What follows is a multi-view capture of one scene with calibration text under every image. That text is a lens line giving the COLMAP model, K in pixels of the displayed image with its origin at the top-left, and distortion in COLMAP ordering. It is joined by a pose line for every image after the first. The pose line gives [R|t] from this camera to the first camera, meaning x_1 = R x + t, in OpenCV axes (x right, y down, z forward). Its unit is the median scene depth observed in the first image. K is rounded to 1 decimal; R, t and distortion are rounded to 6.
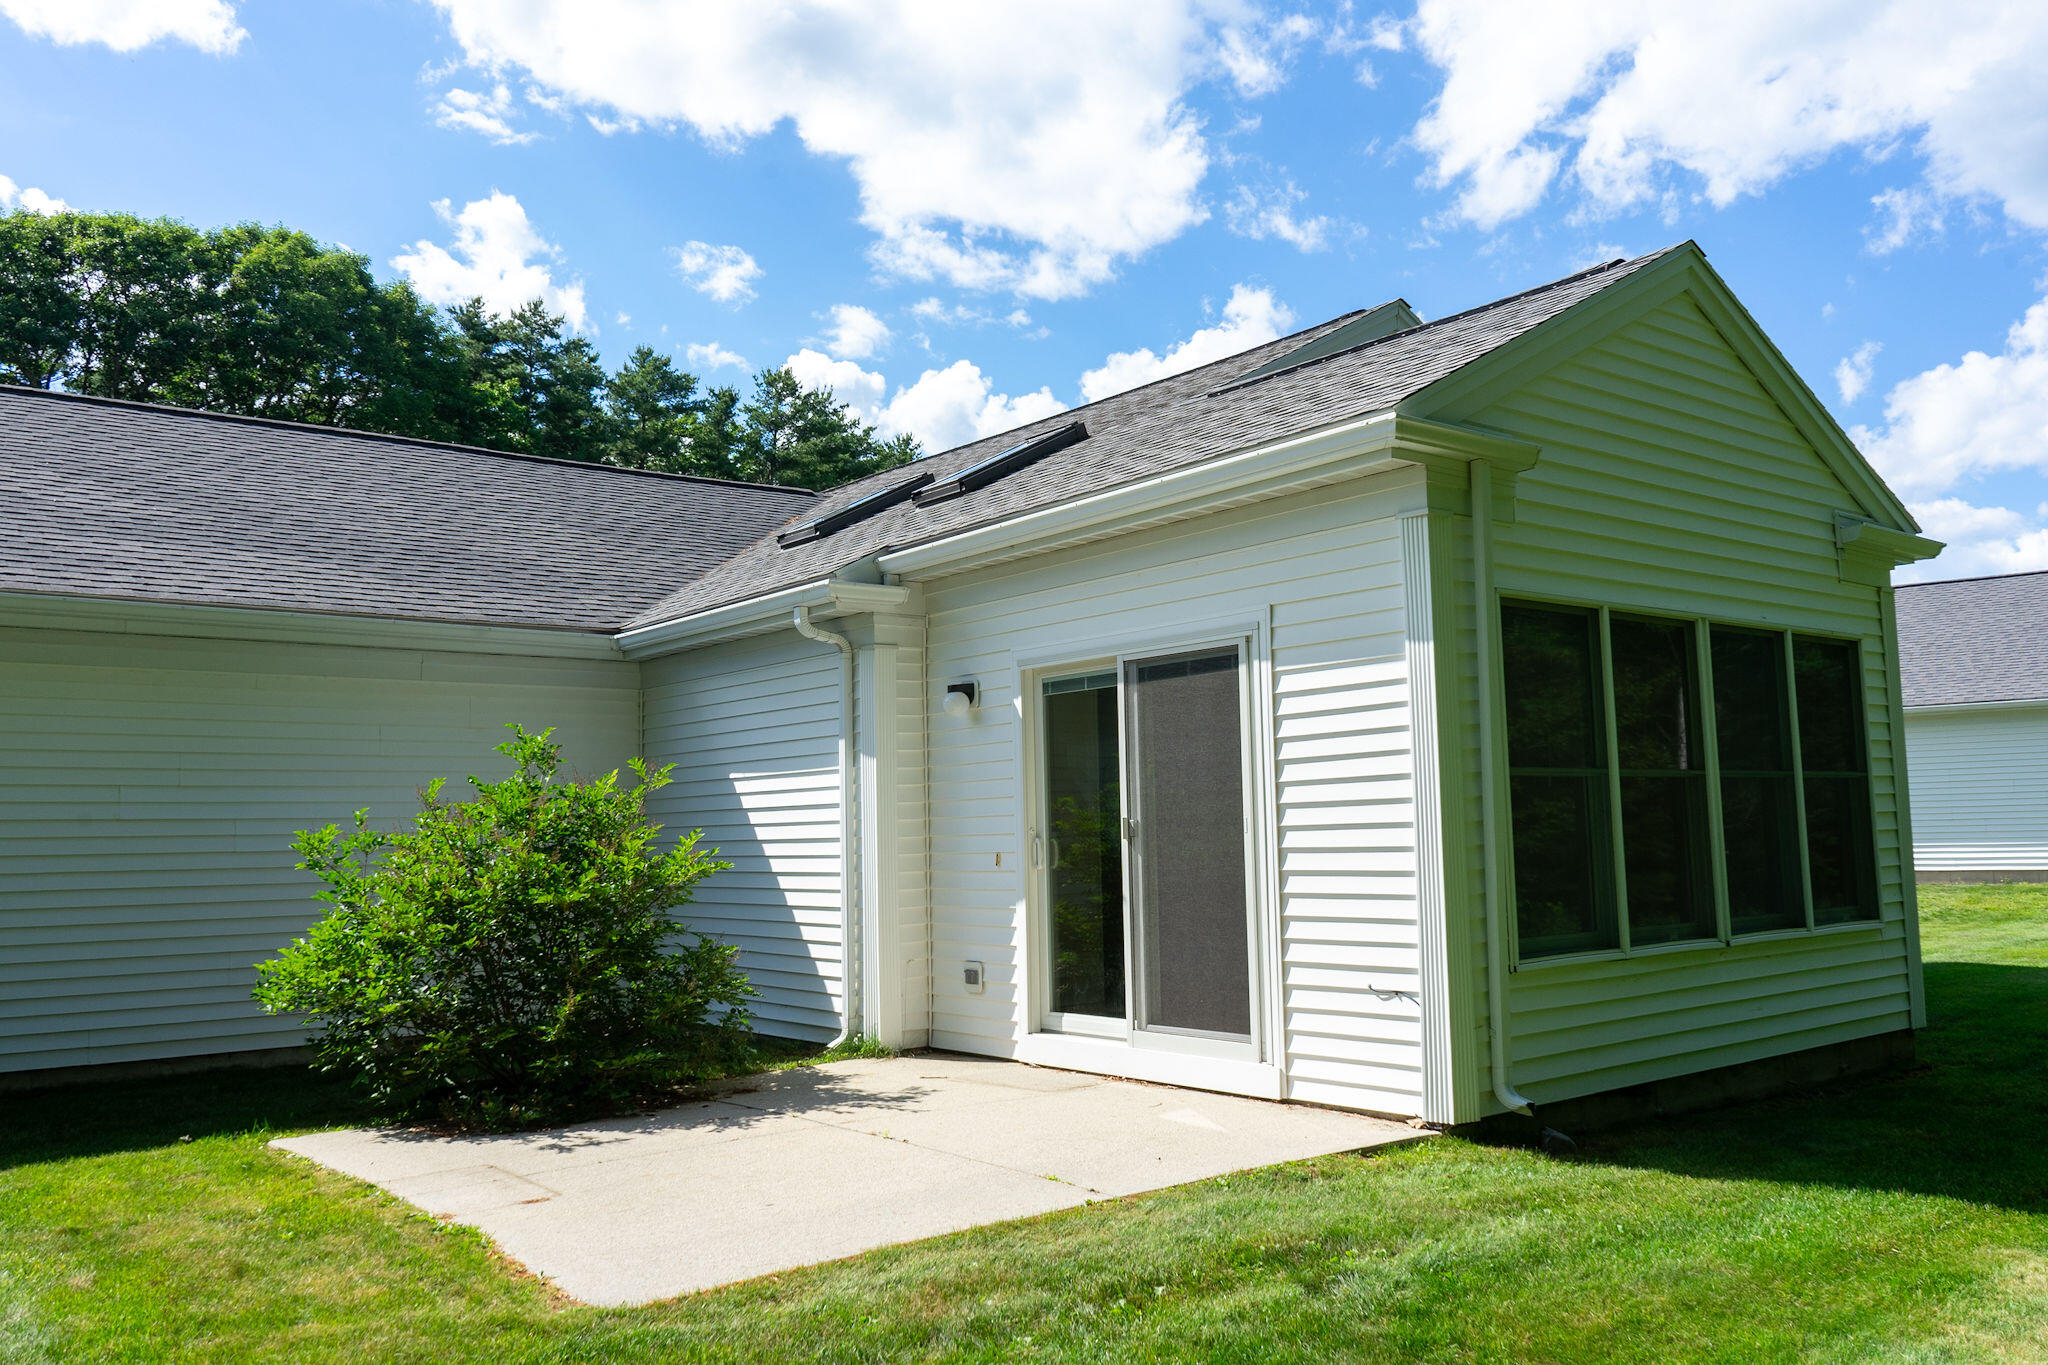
lens RADIAL K [[1644.1, 0, 1024.0], [0, 1644.1, 682.5], [0, 0, 1]] dist [-0.001968, 0.000151]
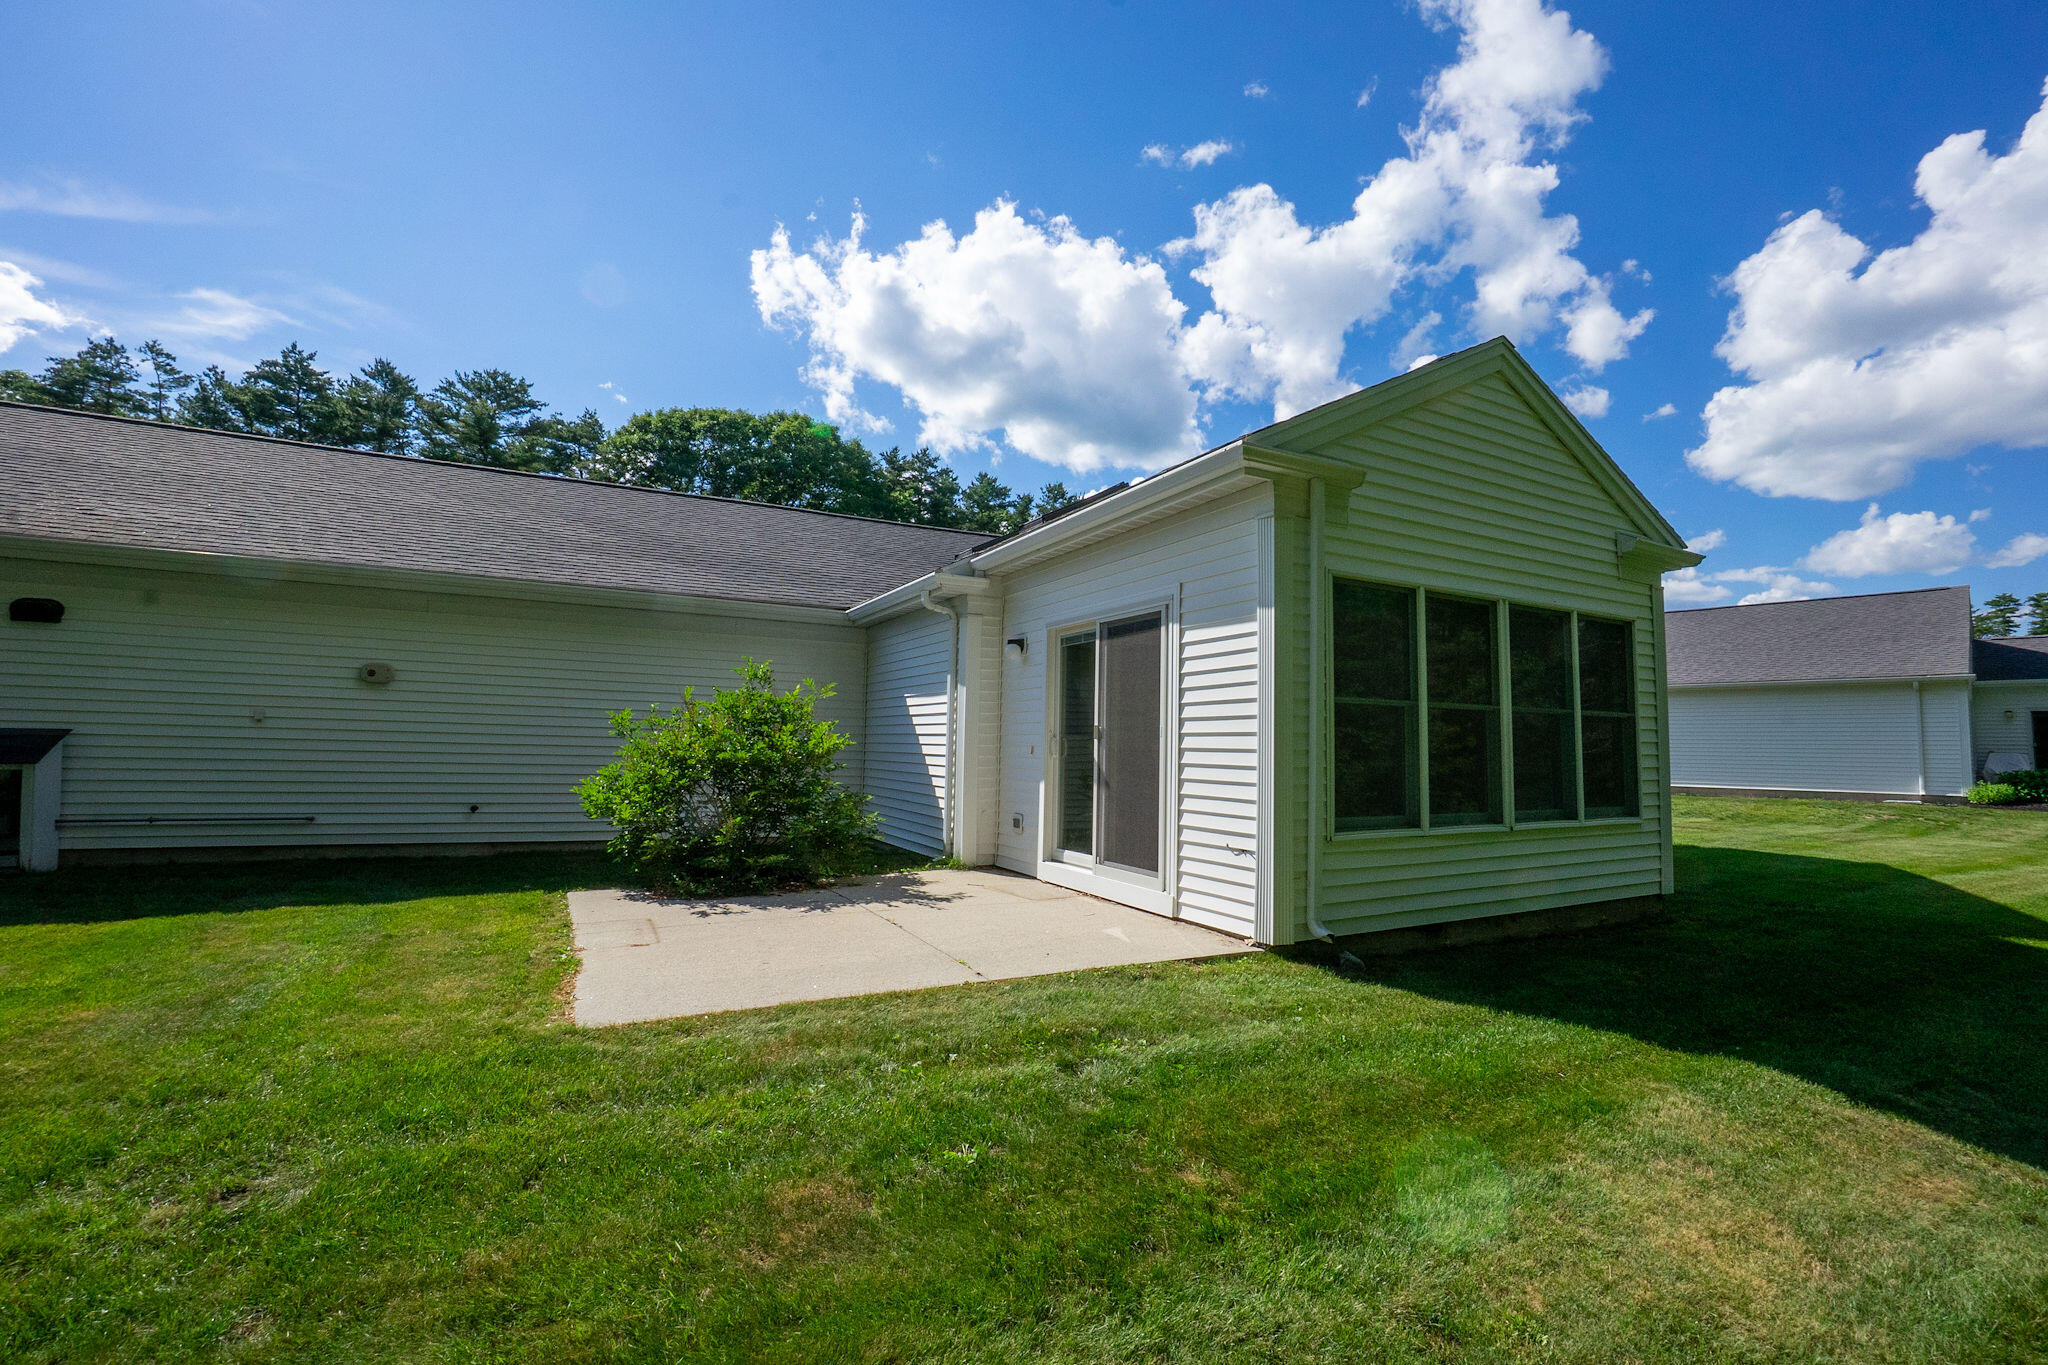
lens RADIAL K [[906.3, 0, 1026.7], [0, 906.3, 677.2], [0, 0, 1]] dist [-0.055782, 0.021999]
pose [[0.981659, 0.027050, -0.188718, 0.153102], [-0.023411, 0.999495, 0.021483, 0.020564], [0.189204, -0.016671, 0.981796, 0.160216]]
